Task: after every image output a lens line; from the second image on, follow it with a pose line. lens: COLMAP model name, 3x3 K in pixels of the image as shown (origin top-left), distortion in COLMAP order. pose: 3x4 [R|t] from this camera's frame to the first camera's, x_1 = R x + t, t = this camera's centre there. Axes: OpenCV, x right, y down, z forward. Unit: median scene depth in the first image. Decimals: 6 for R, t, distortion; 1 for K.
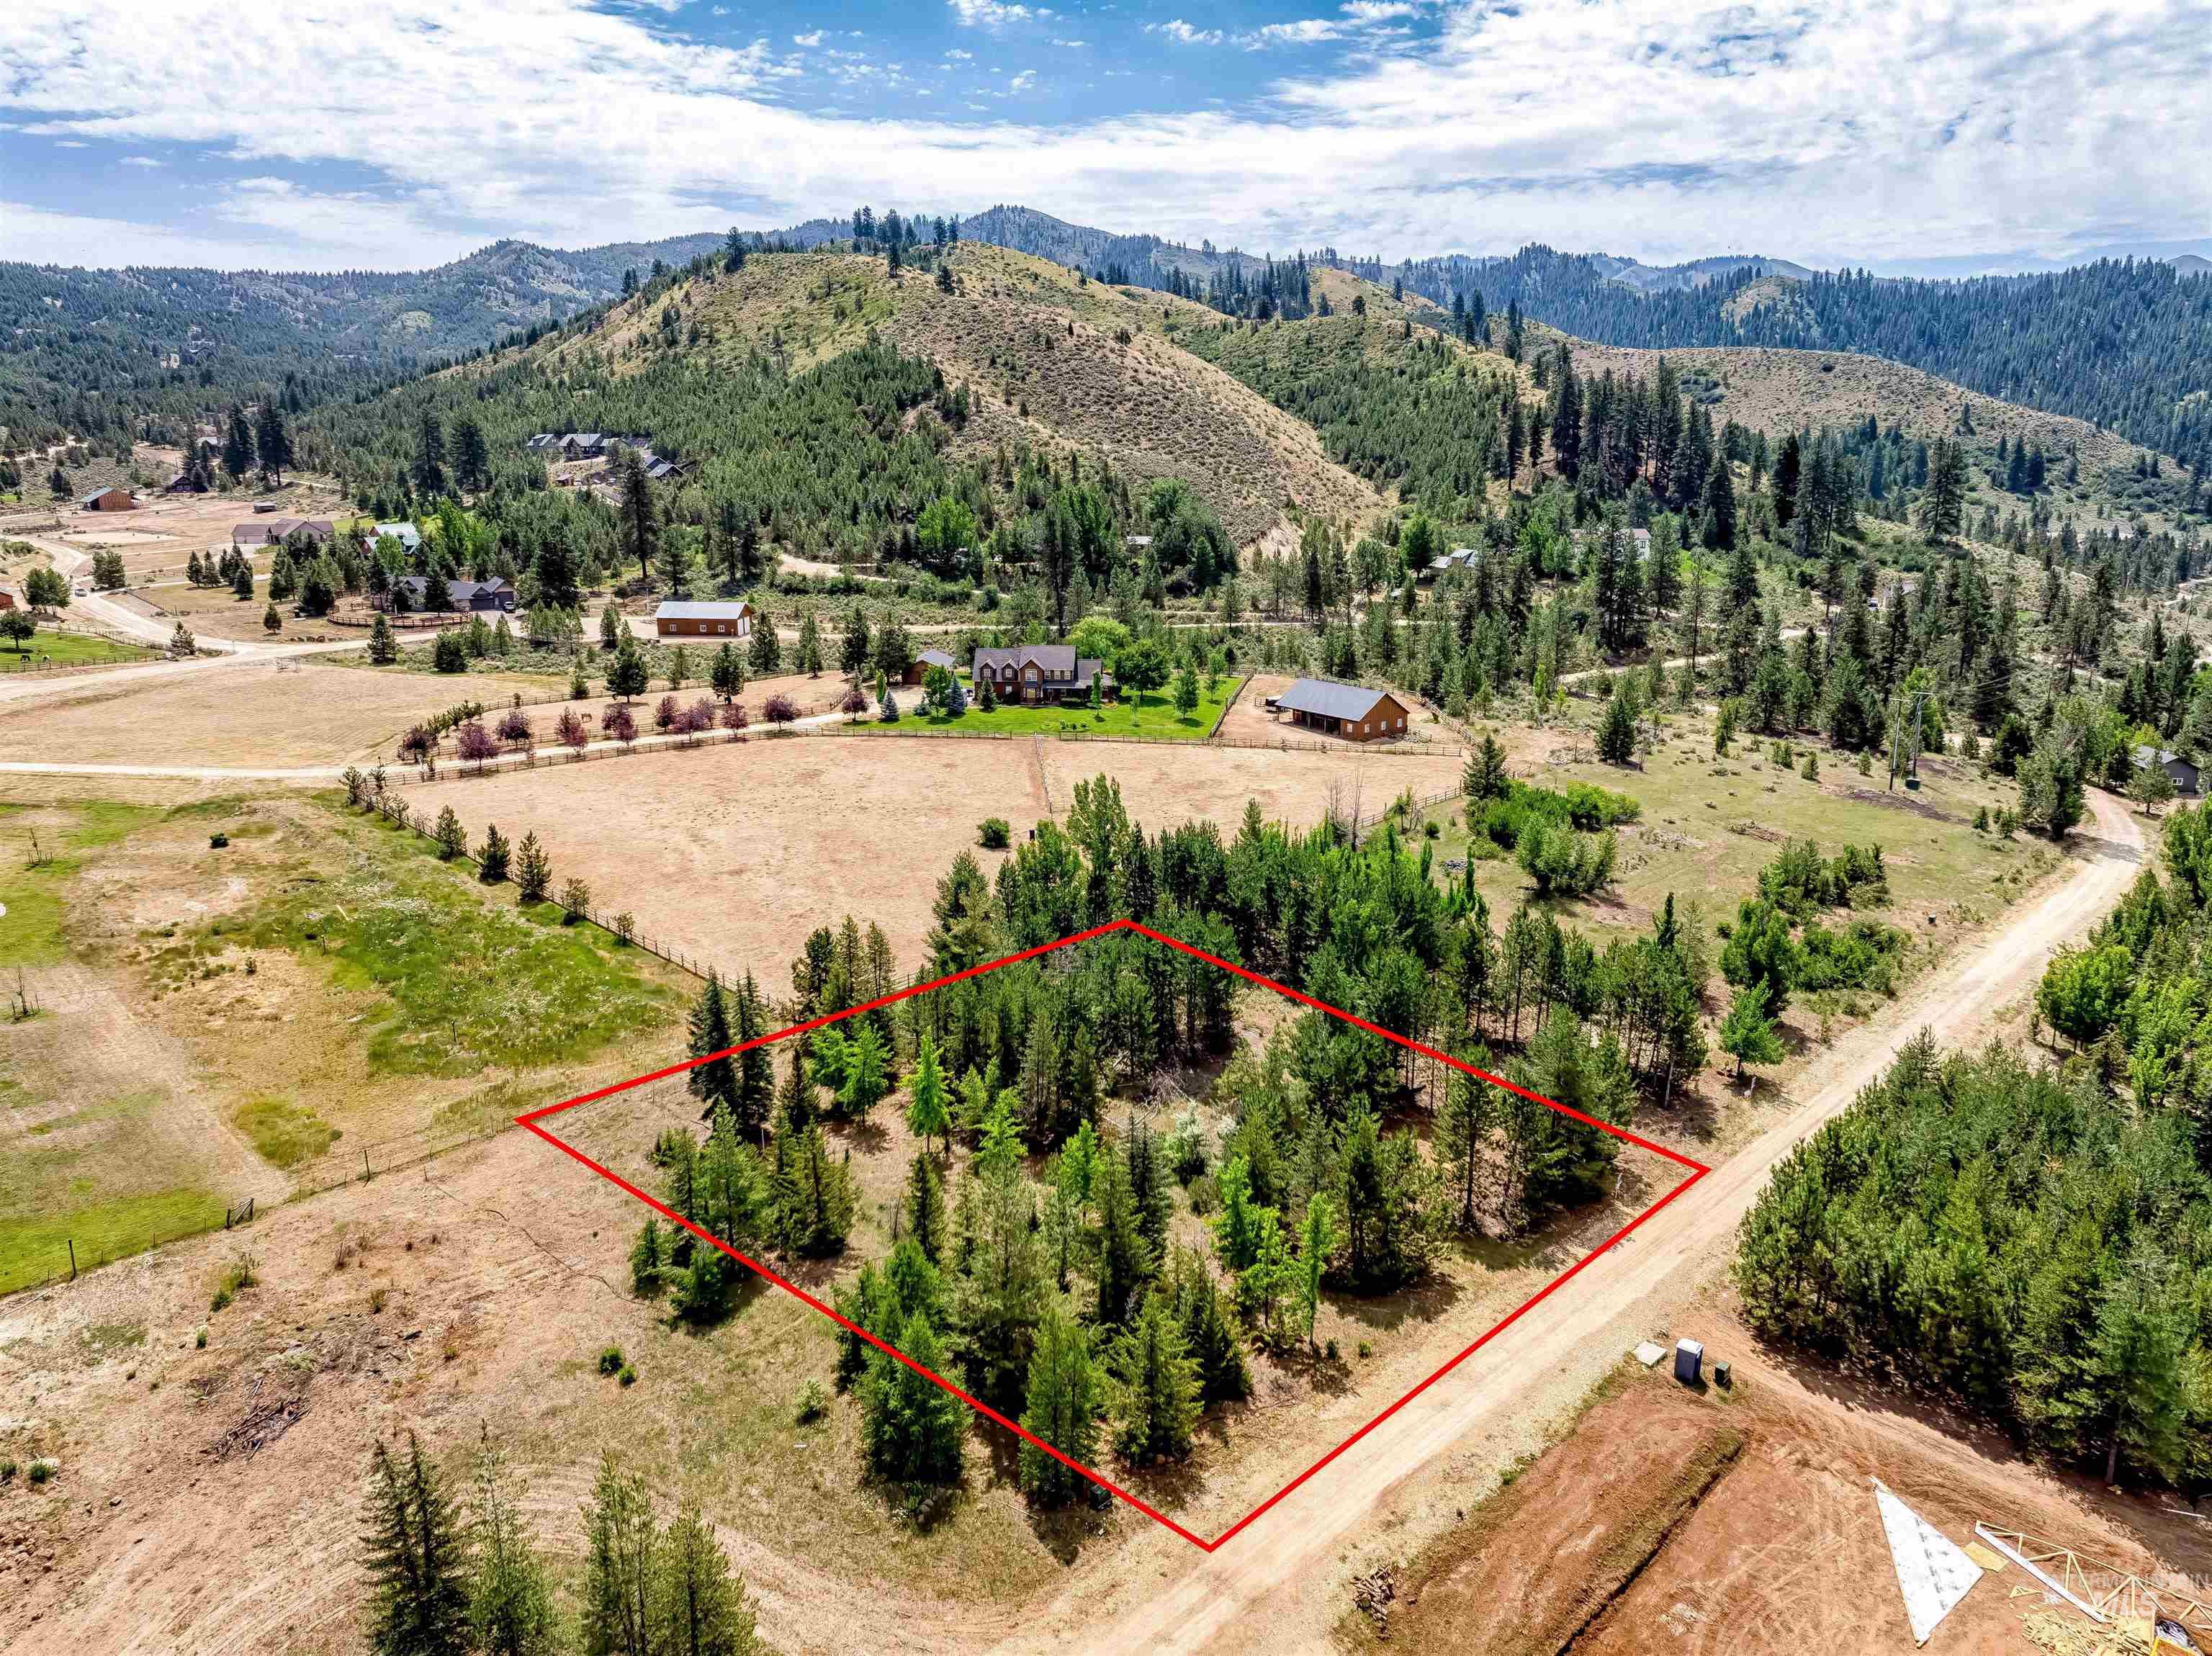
lens RADIAL K [[1553.0, 0, 1097.9], [0, 1553.0, 829.2], [0, 0, 1]] dist [-0.046764, 0.016715]
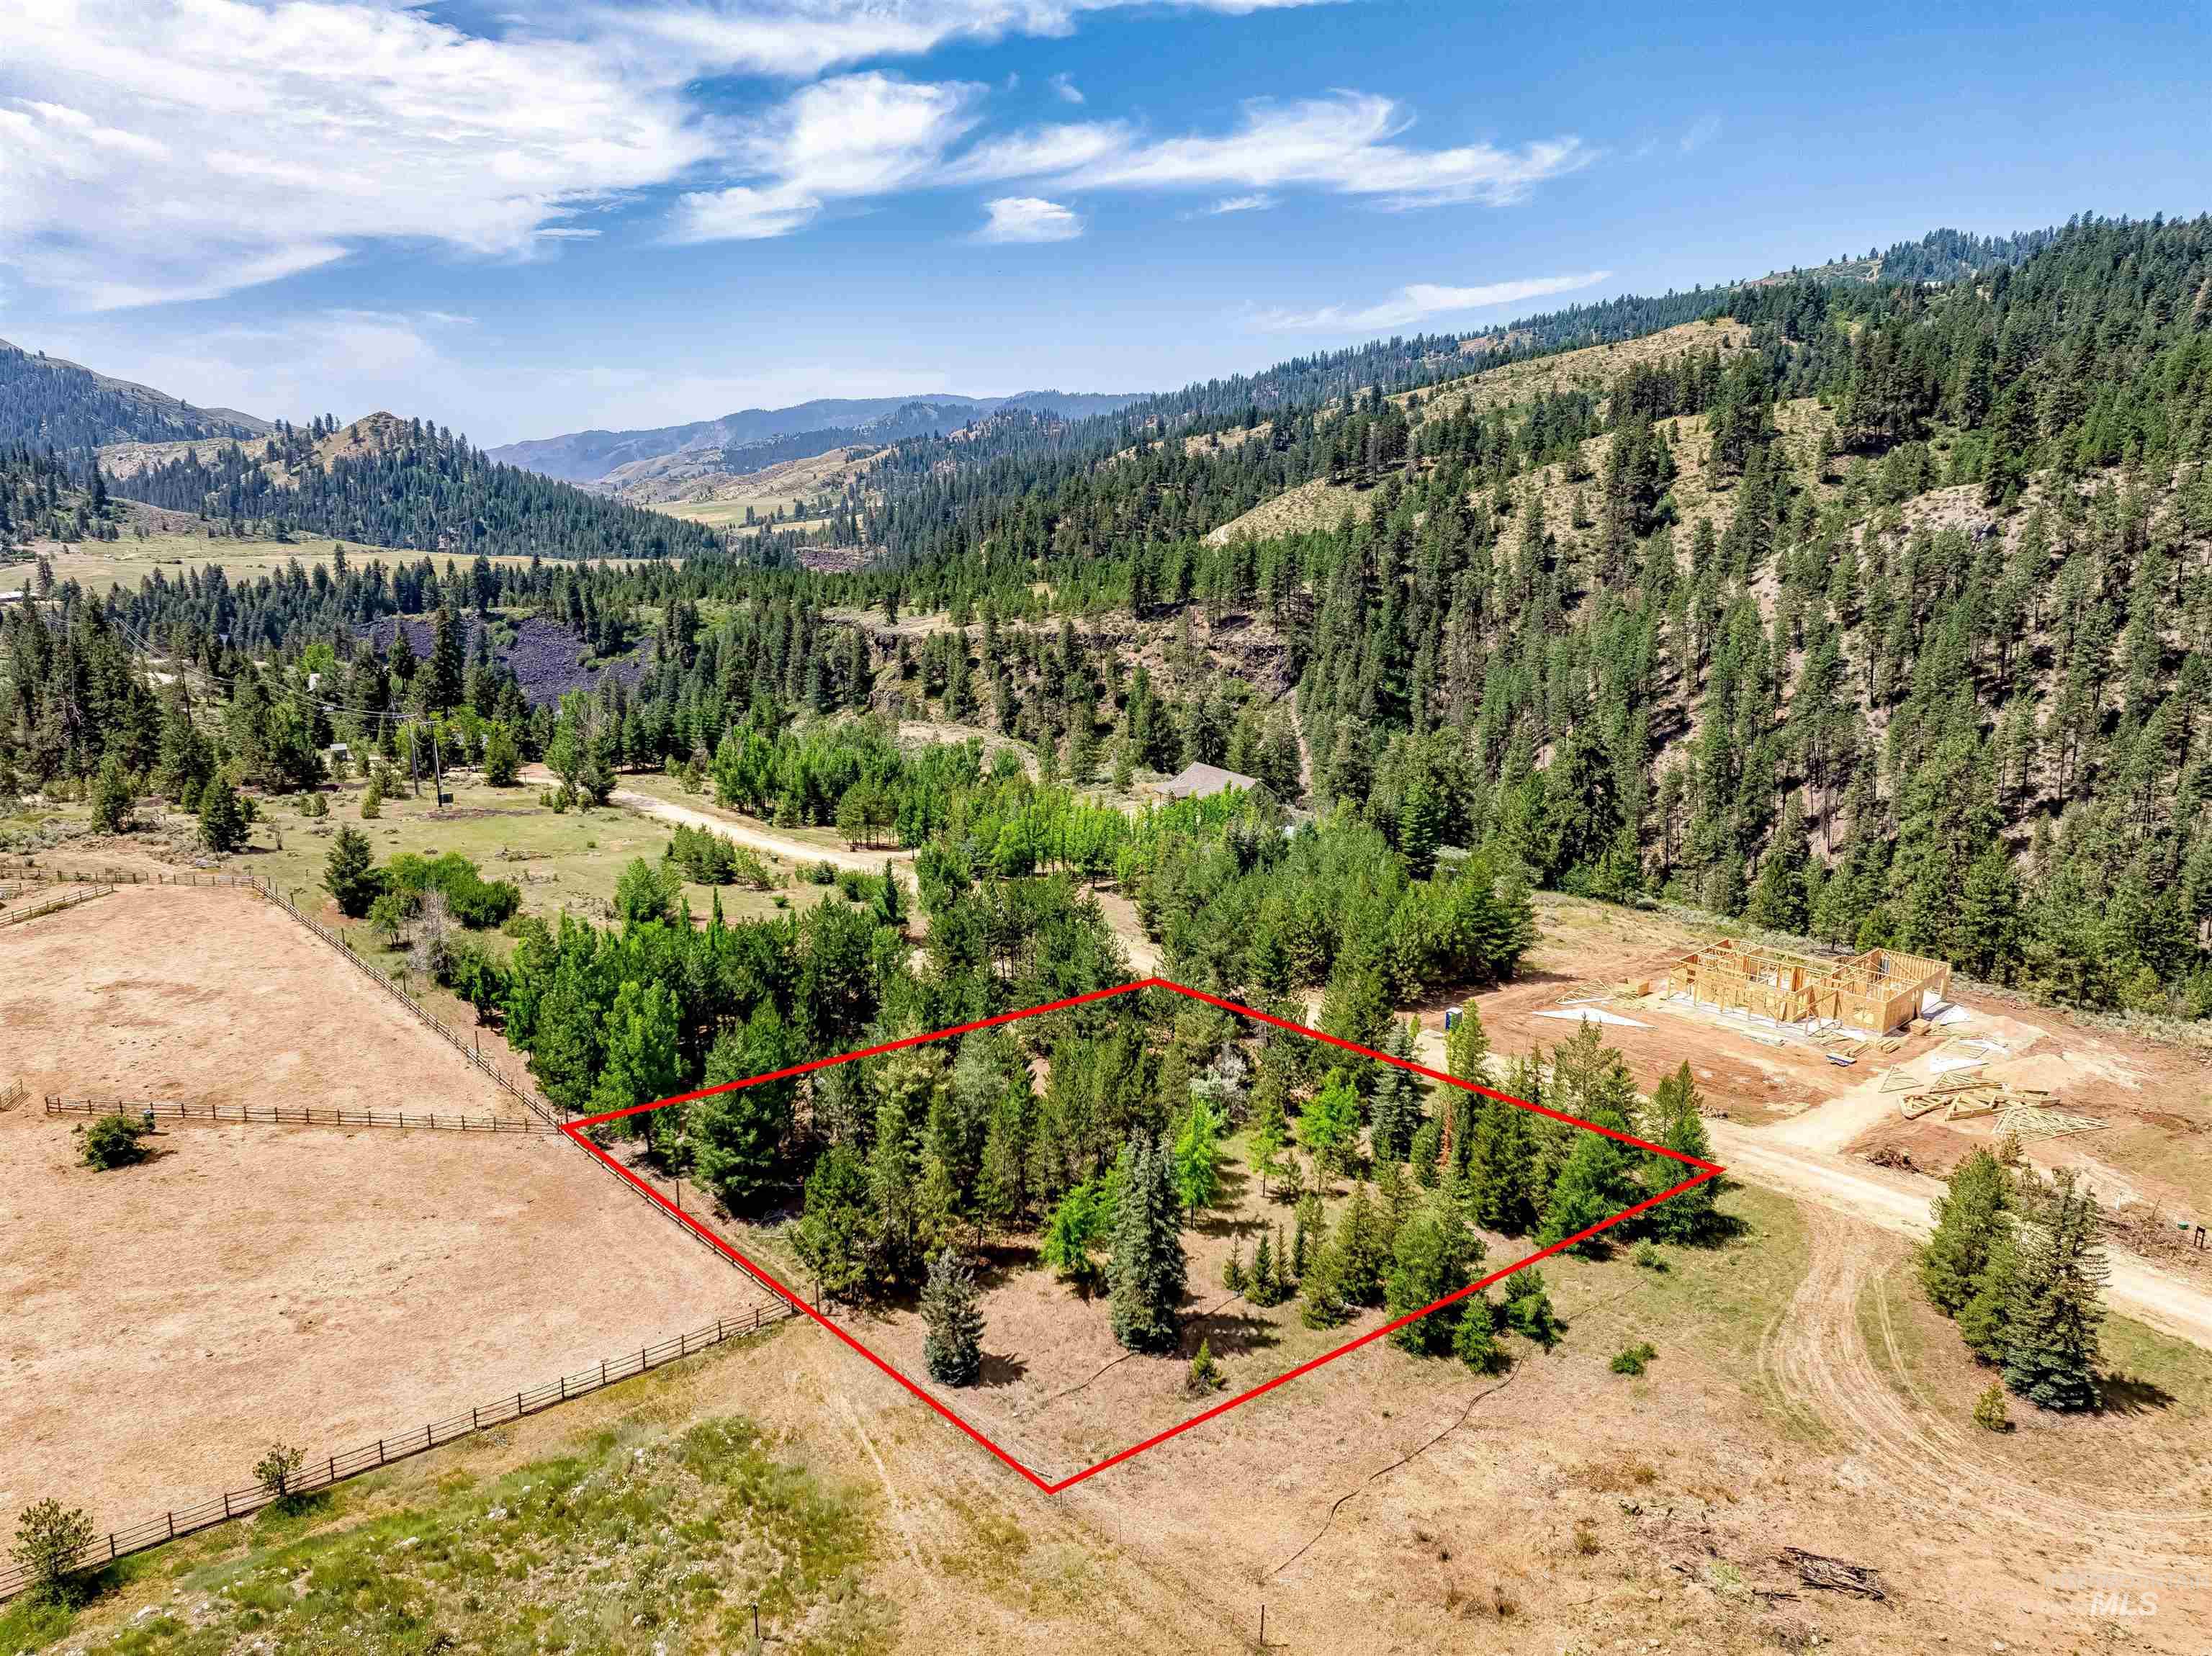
lens RADIAL K [[1553.0, 0, 1110.2], [0, 1553.0, 859.2], [0, 0, 1]] dist [-0.046764, 0.016715]
pose [[0.065882, -0.241739, 0.968102, -0.235794], [0.242567, 0.944986, 0.219459, -0.054993], [-0.967895, 0.220371, 0.120895, 0.211437]]
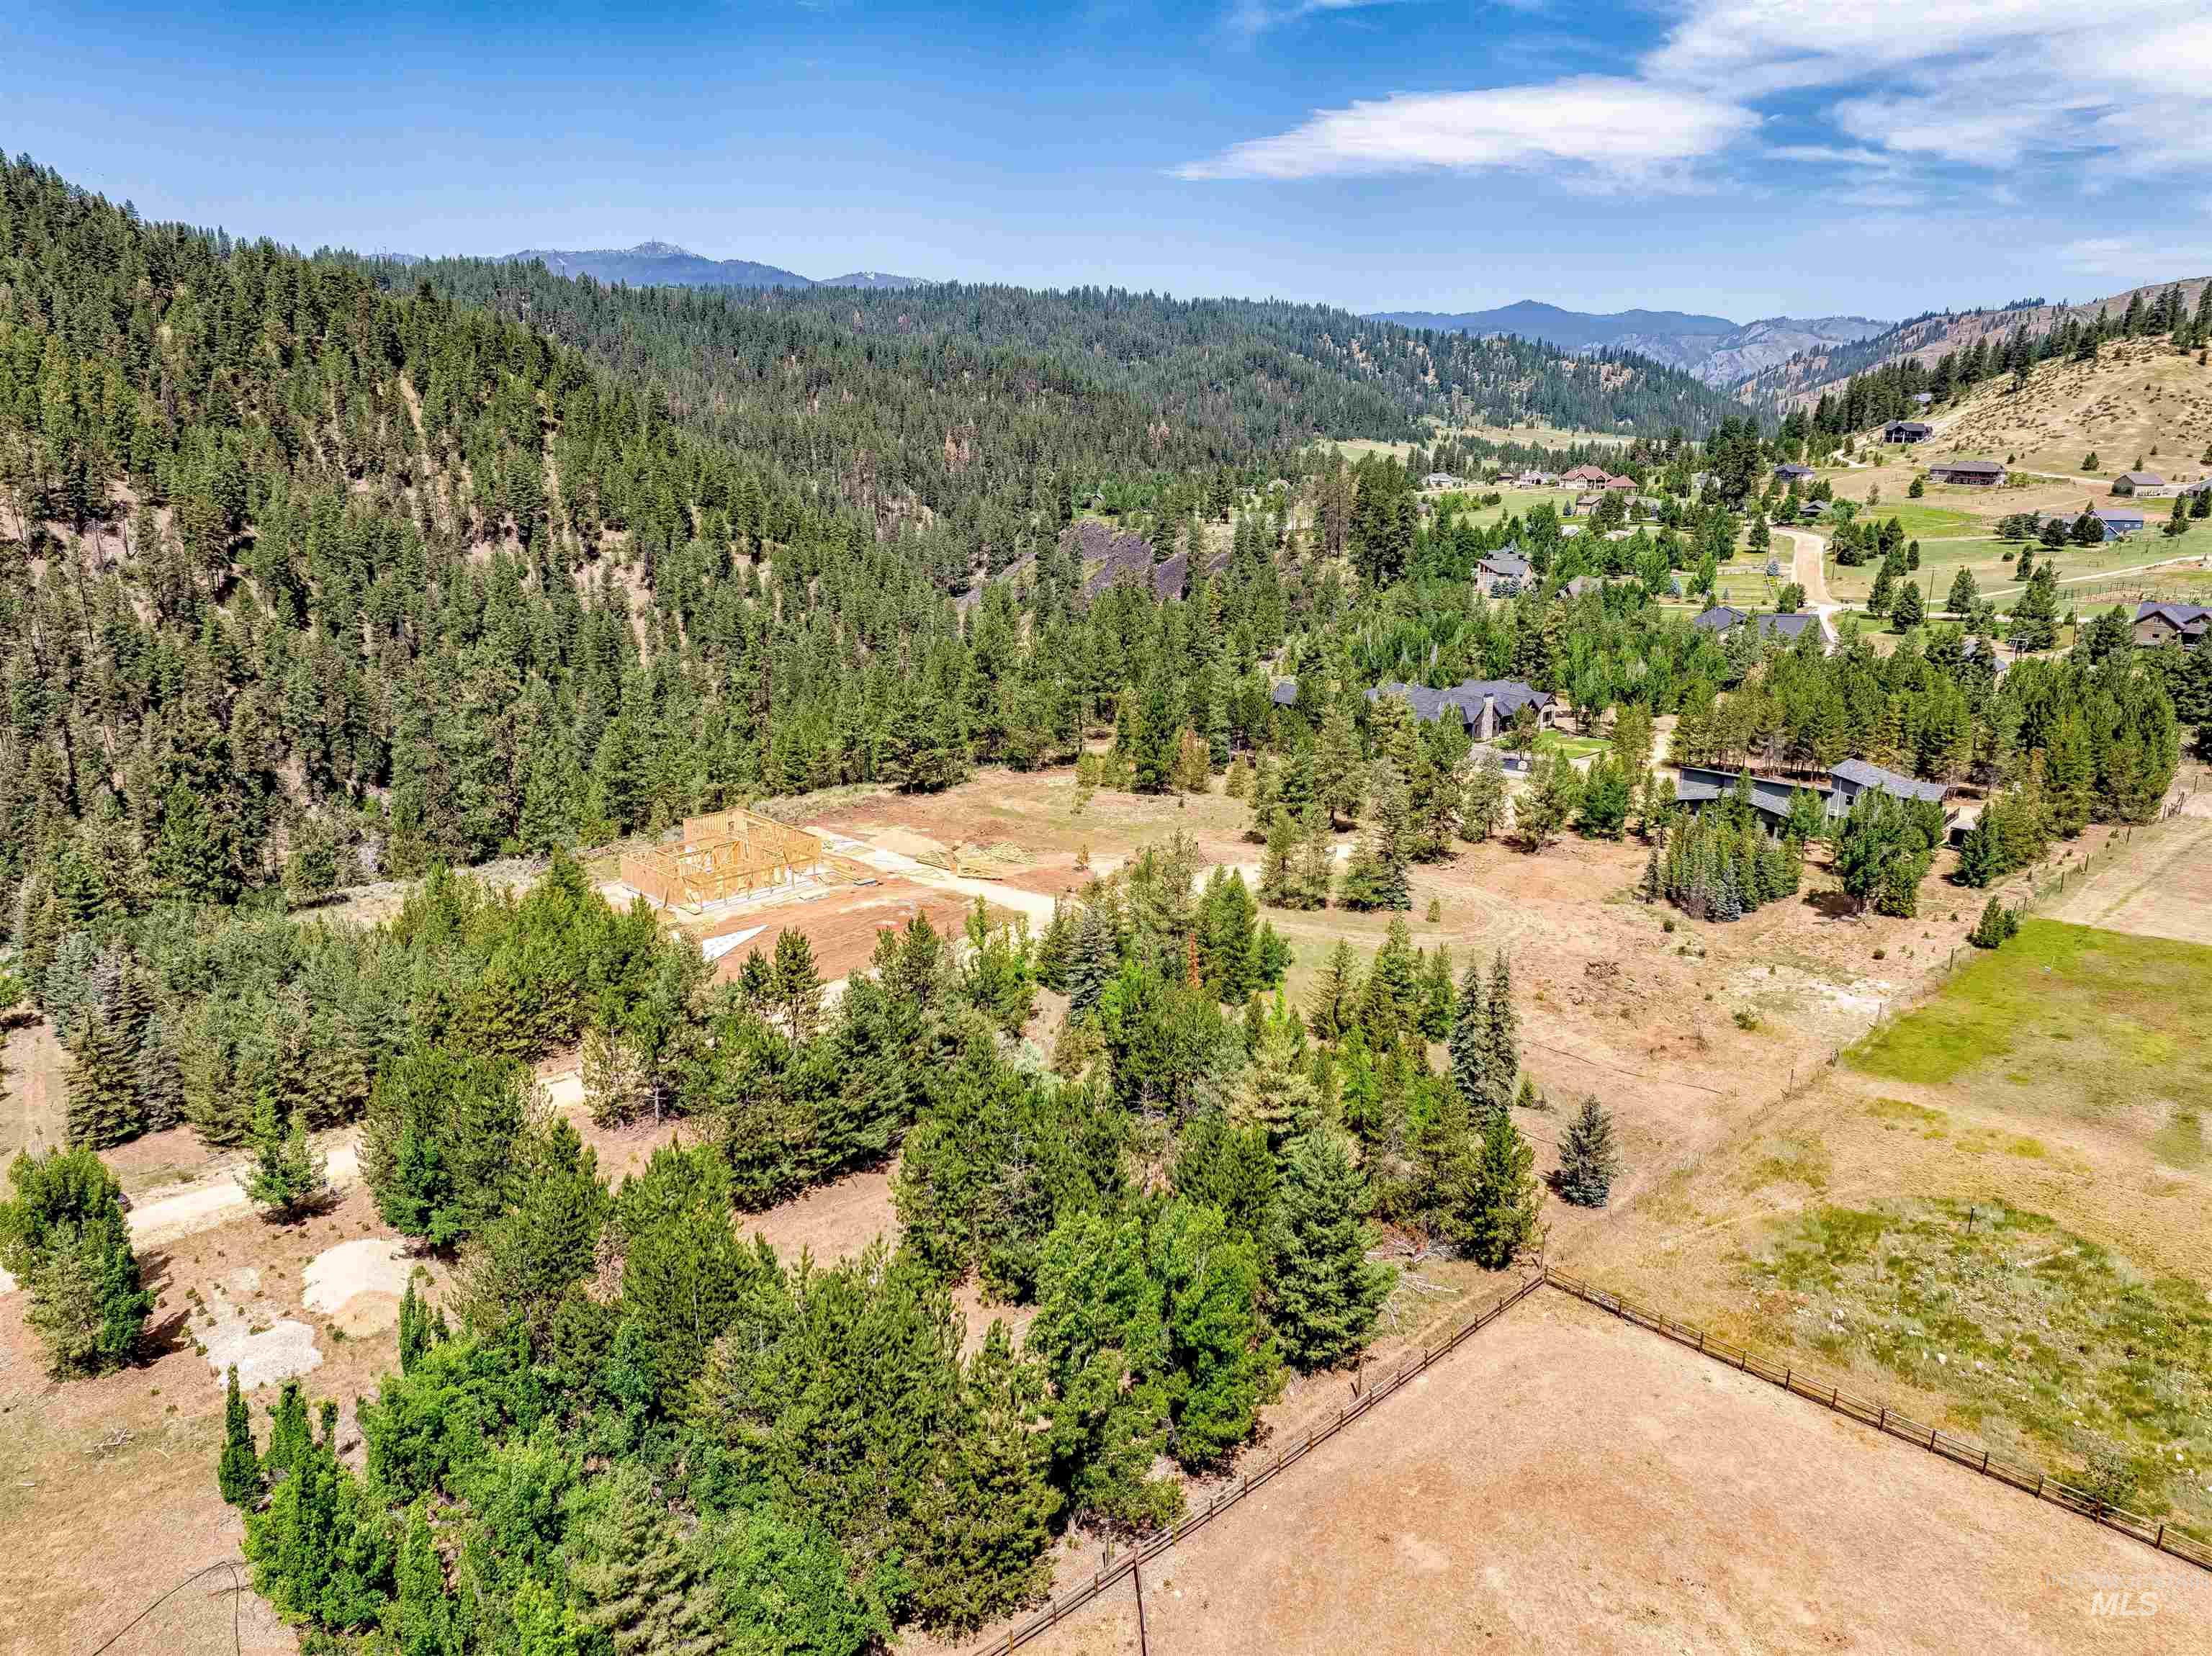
lens RADIAL K [[1553.0, 0, 1105.8], [0, 1553.0, 815.4], [0, 0, 1]] dist [-0.046764, 0.016715]
pose [[-0.999178, -0.015558, 0.037431, -0.006423], [0.004788, 0.871642, 0.490120, -0.112461], [-0.040251, 0.489896, -0.870851, 0.433842]]
